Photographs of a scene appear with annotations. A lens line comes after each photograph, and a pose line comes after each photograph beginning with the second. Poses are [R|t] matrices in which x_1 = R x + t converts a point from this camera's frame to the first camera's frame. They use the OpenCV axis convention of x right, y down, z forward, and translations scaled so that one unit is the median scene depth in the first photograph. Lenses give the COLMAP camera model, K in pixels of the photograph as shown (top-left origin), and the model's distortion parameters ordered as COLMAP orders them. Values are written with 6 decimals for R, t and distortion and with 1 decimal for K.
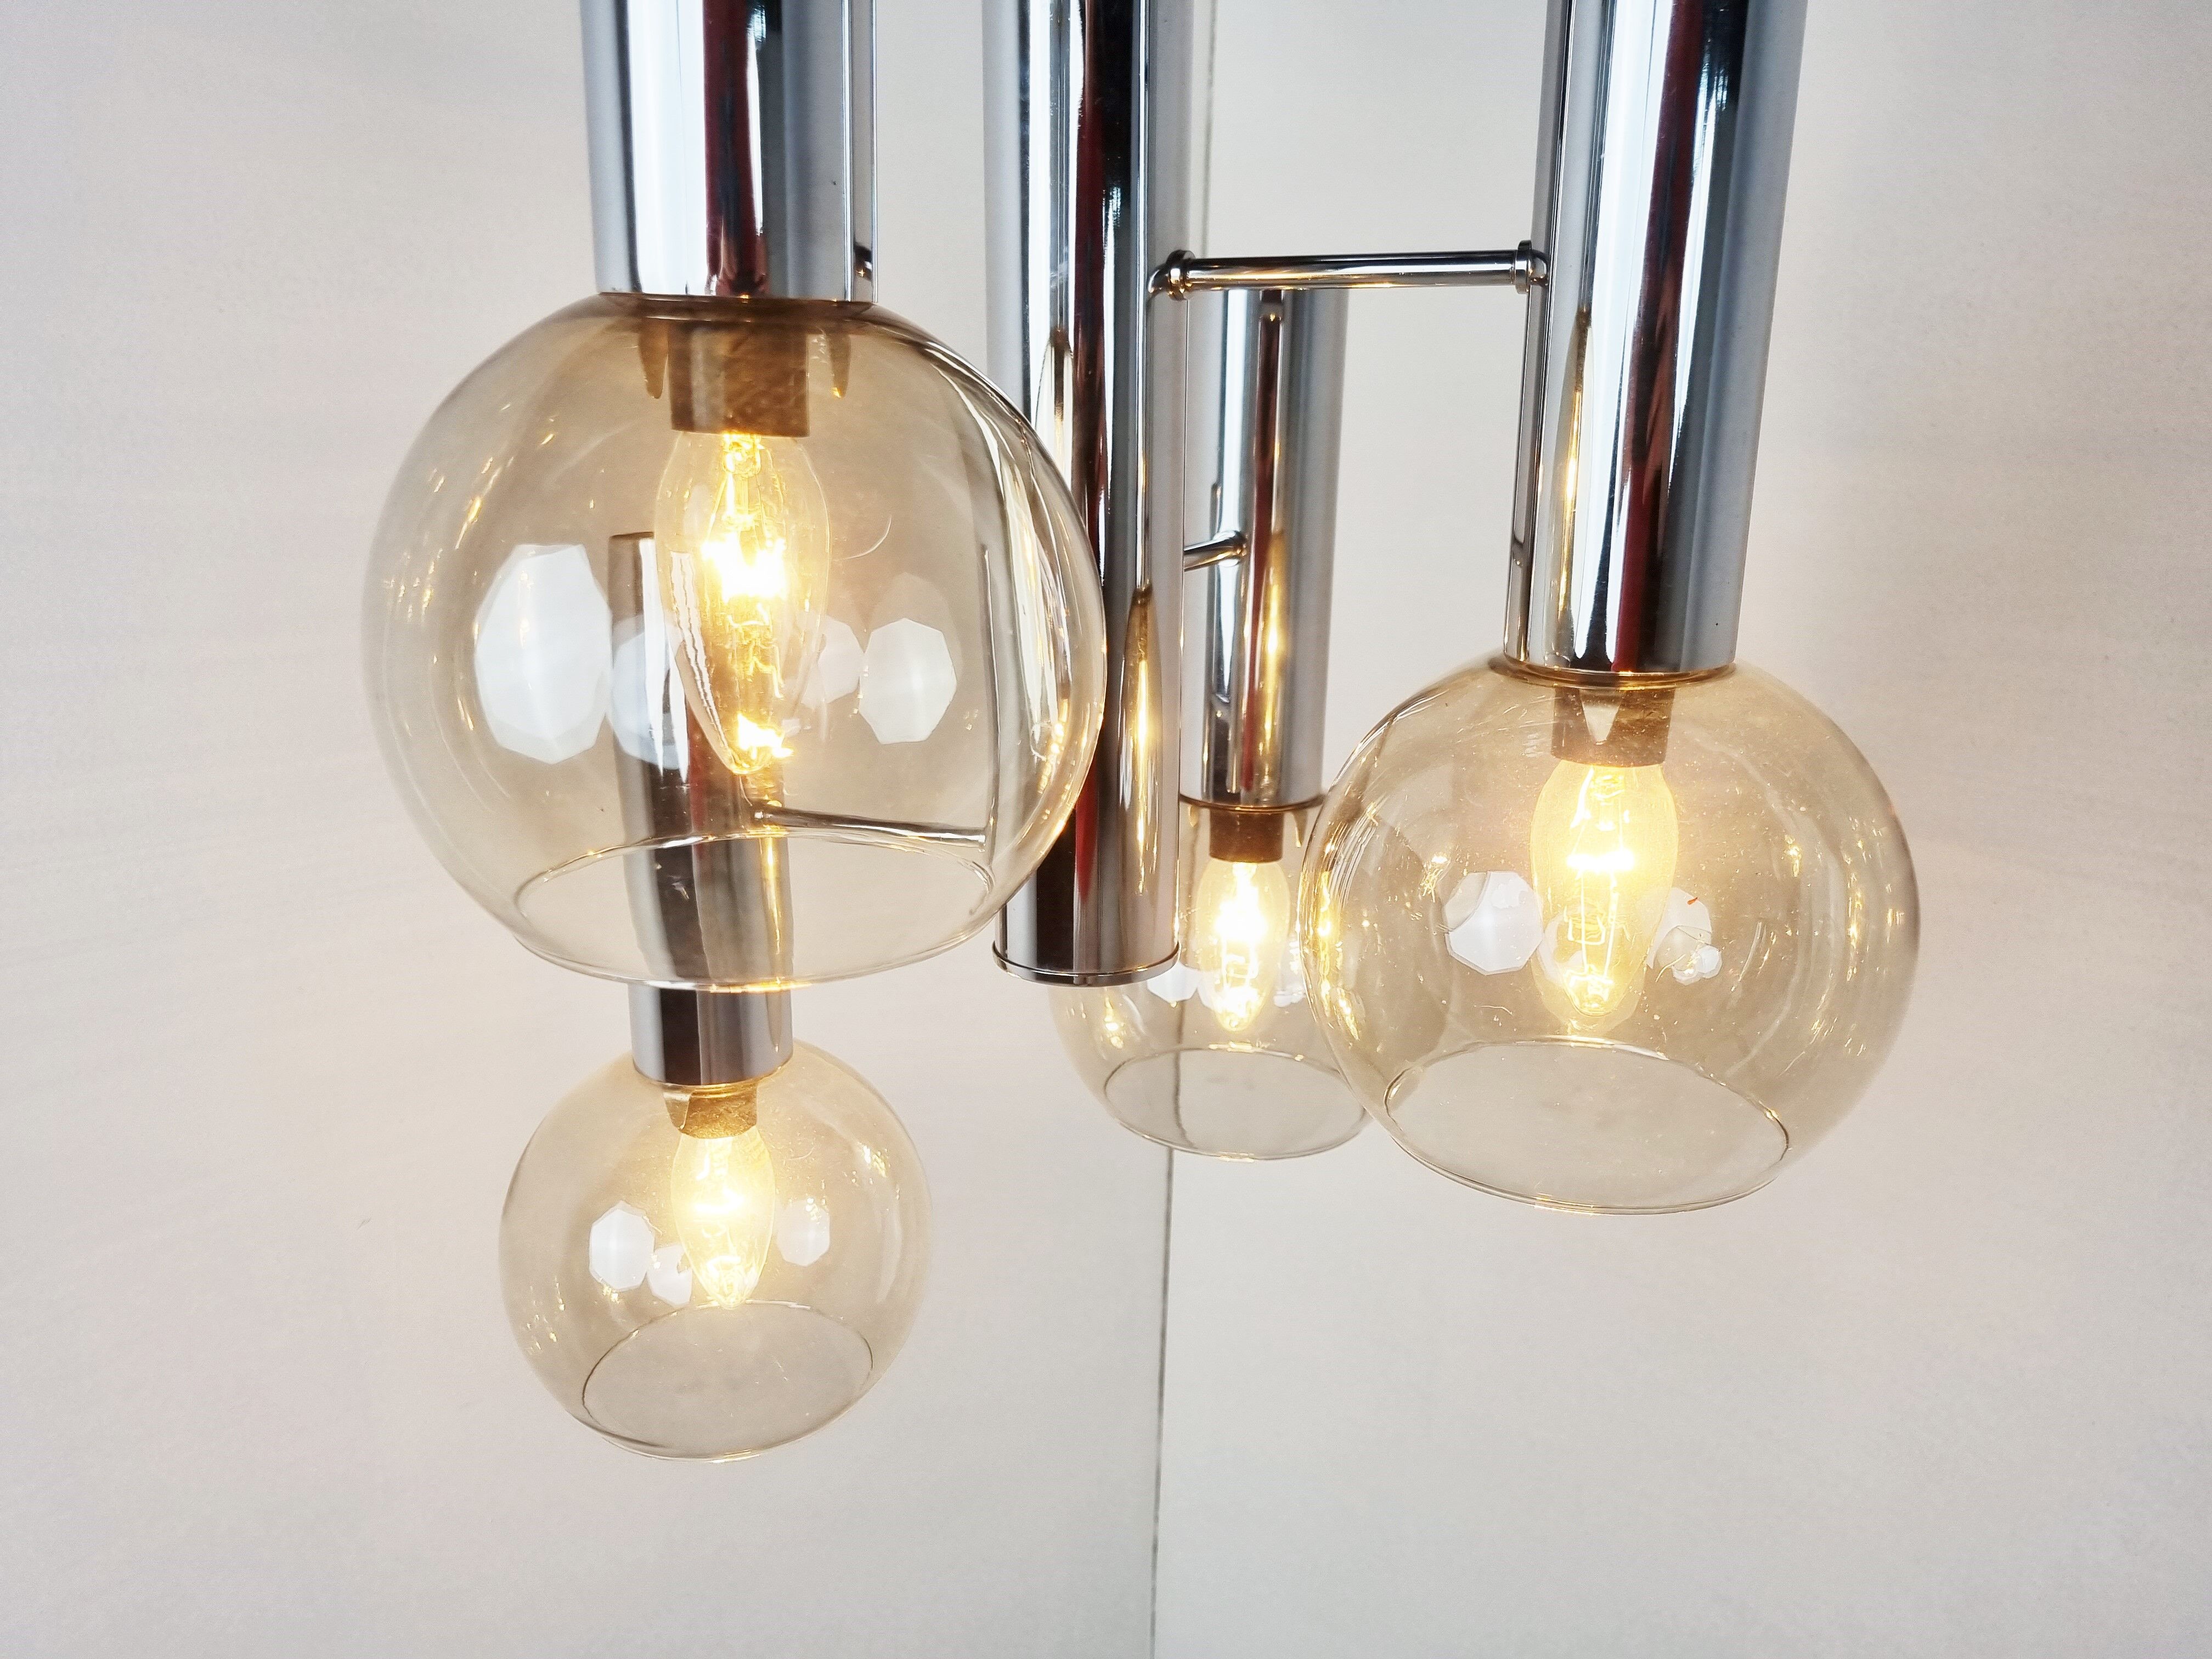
lens RADIAL K [[1721.9, 0, 1107.2], [0, 1721.9, 852.4], [0, 0, 1]] dist [0.064498, 0.001827]
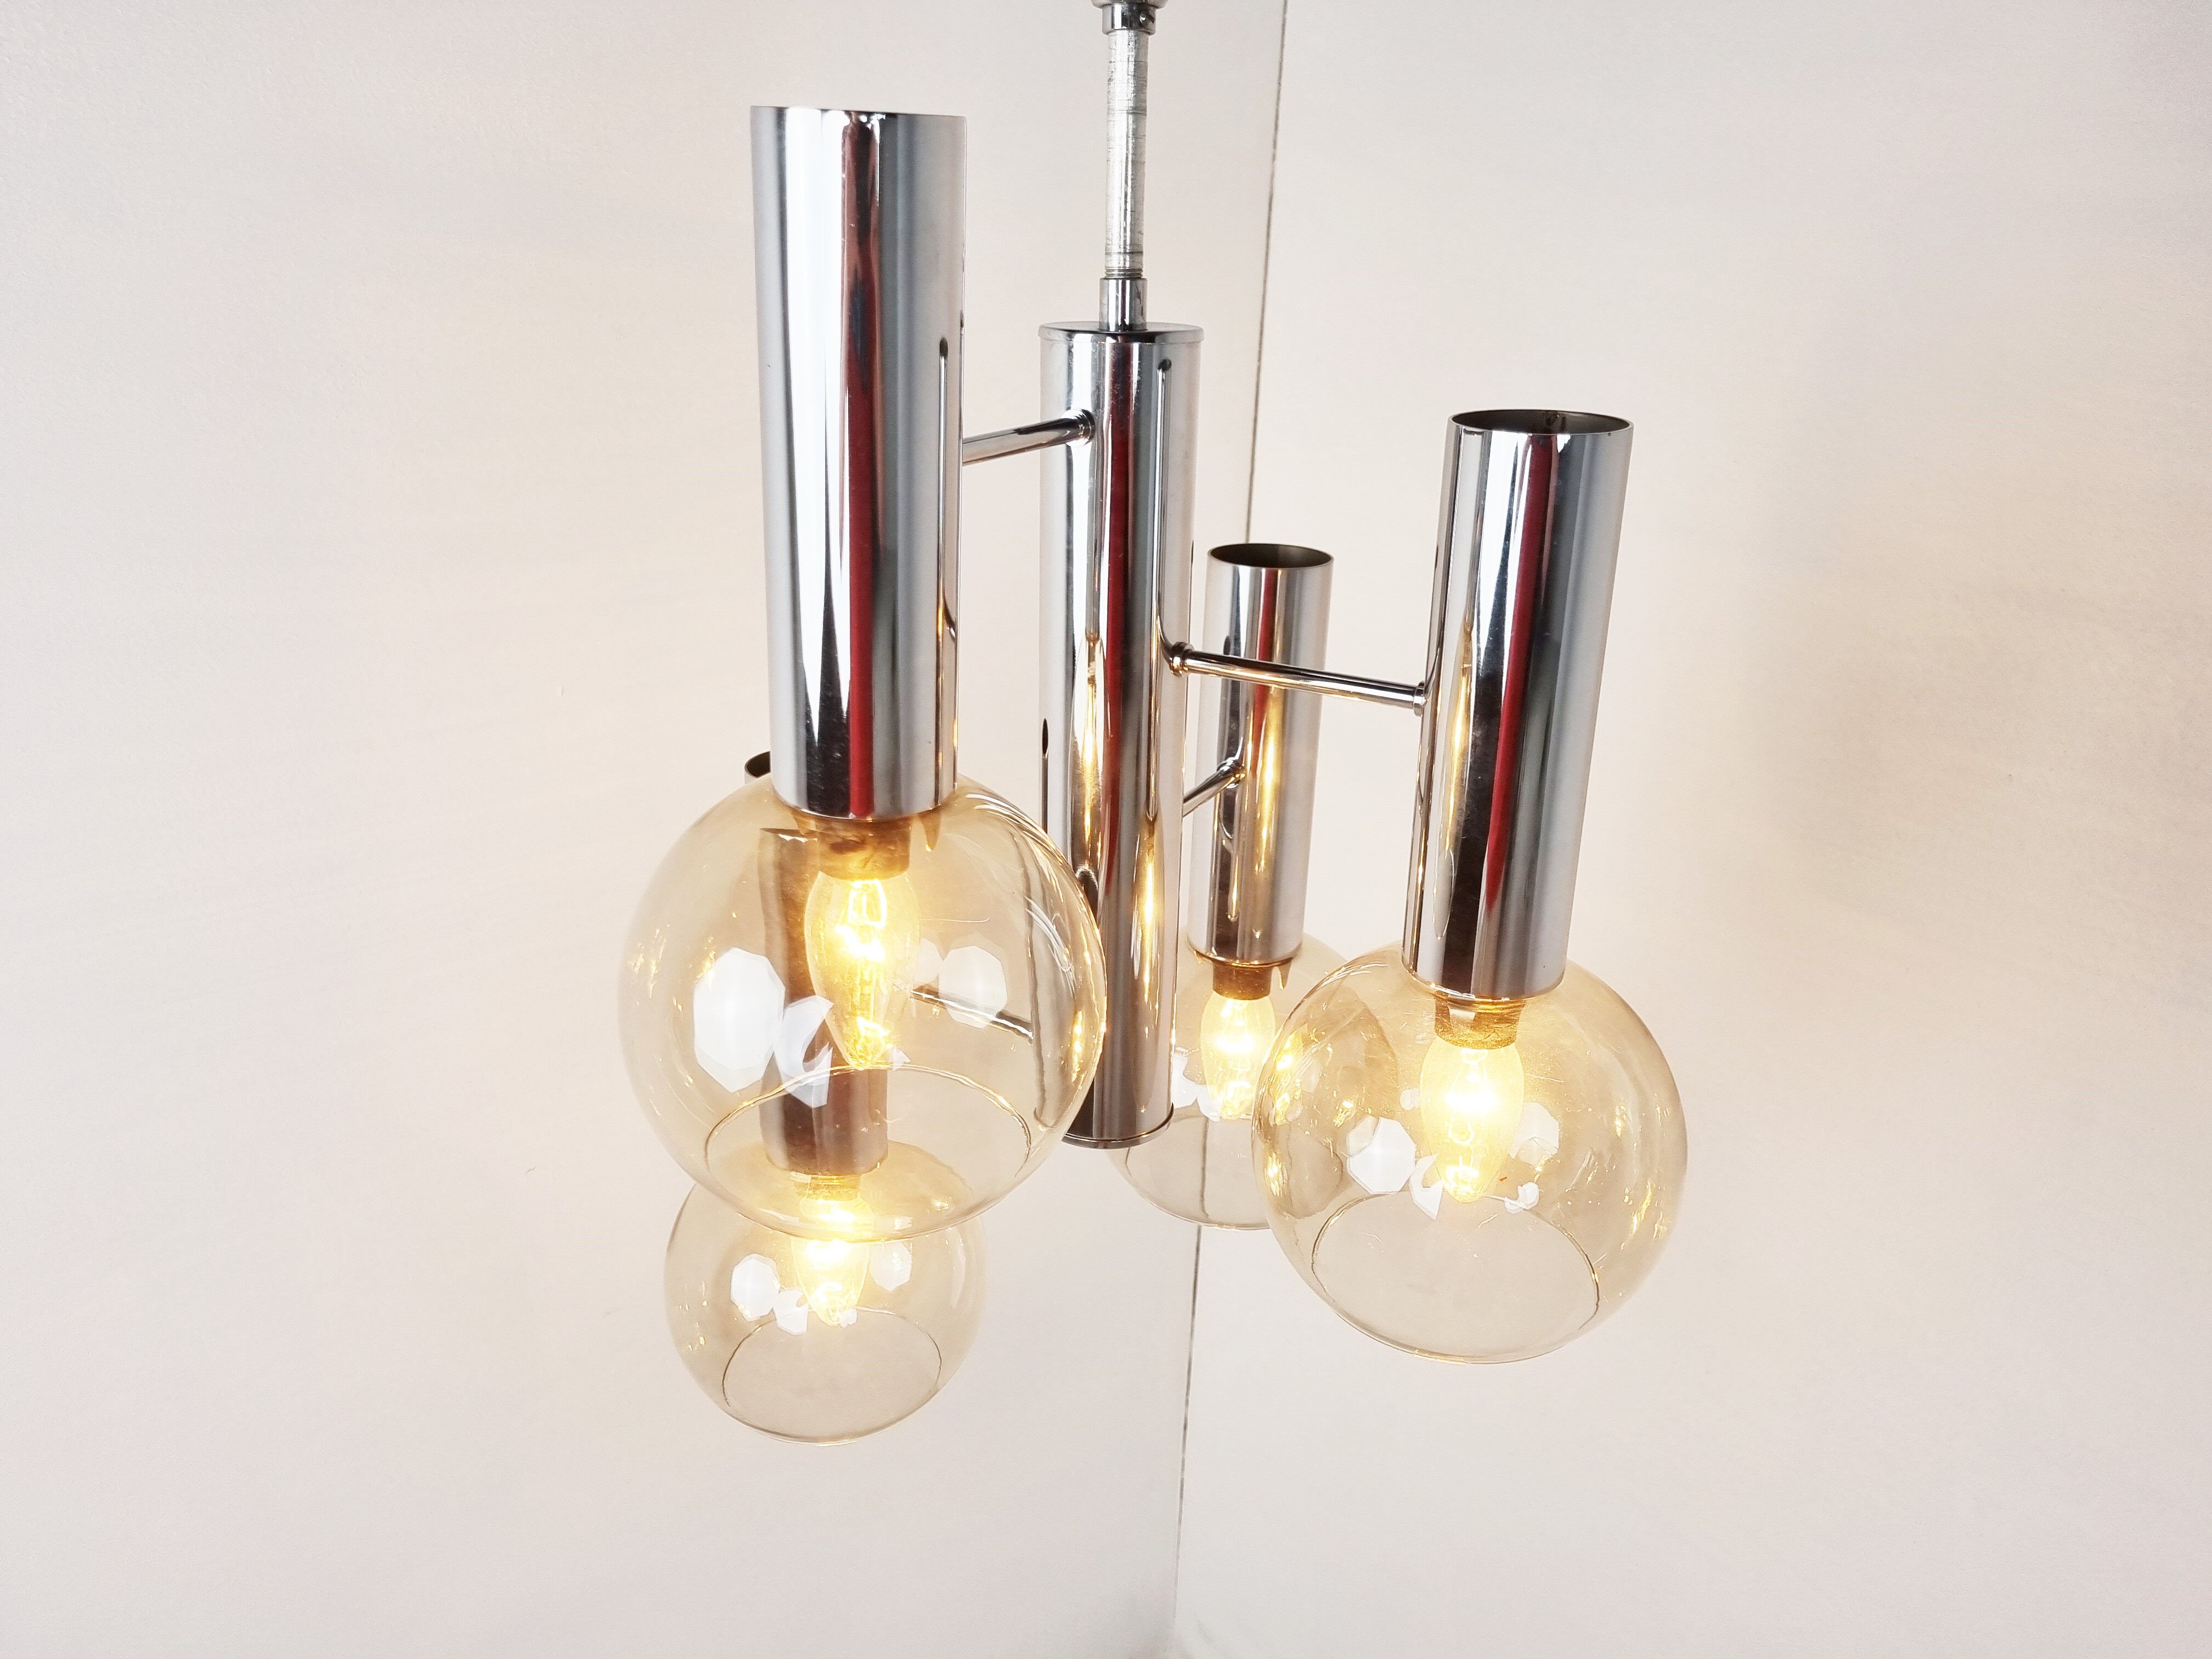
lens RADIAL K [[1721.9, 0, 1117.7], [0, 1721.9, 830.7], [0, 0, 1]] dist [0.064498, 0.001827]
pose [[0.998770, 0.032158, -0.037742, 0.046849], [-0.028755, 0.995751, 0.087487, -0.310408], [0.040395, -0.086294, 0.995450, -0.358772]]
